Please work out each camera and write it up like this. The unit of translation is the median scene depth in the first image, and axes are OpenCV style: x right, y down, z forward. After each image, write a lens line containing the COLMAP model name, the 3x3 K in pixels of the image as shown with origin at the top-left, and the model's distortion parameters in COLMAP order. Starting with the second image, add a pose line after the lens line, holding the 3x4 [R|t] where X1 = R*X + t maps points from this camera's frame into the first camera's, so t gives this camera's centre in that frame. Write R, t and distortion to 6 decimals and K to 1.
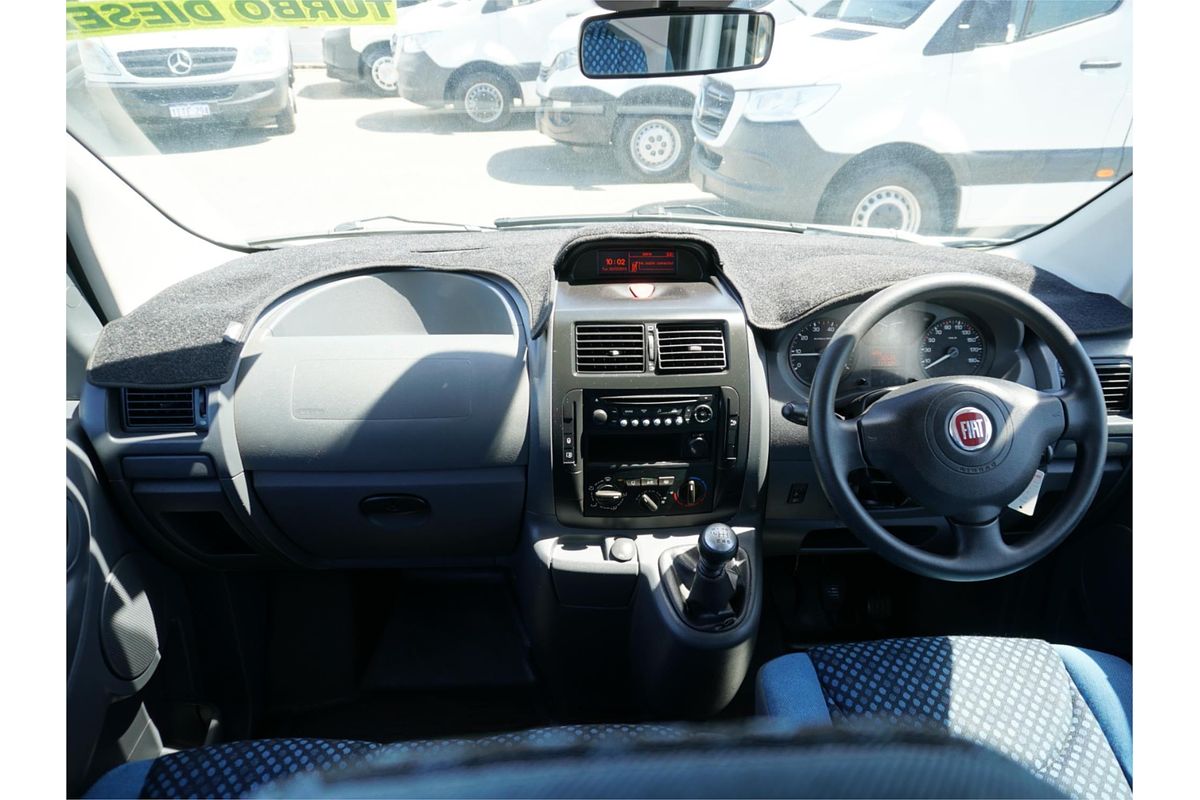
lens RADIAL K [[968.7, 0, 600.1], [0, 968.7, 397.7], [0, 0, 1]] dist [-0.006046, -0.003607]
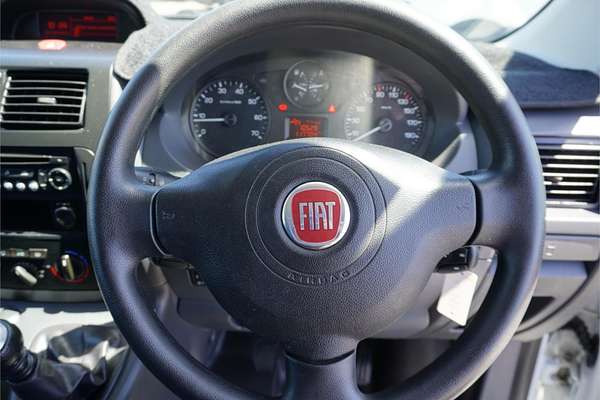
lens RADIAL K [[484.4, 0, 300.0], [0, 484.4, 198.9], [0, 0, 1]] dist [-0.006046, -0.003607]
pose [[0.990826, 0.054722, -0.123572, 0.369472], [-0.052009, 0.998332, 0.025079, 0.012288], [0.124739, -0.018422, 0.992019, 0.604900]]
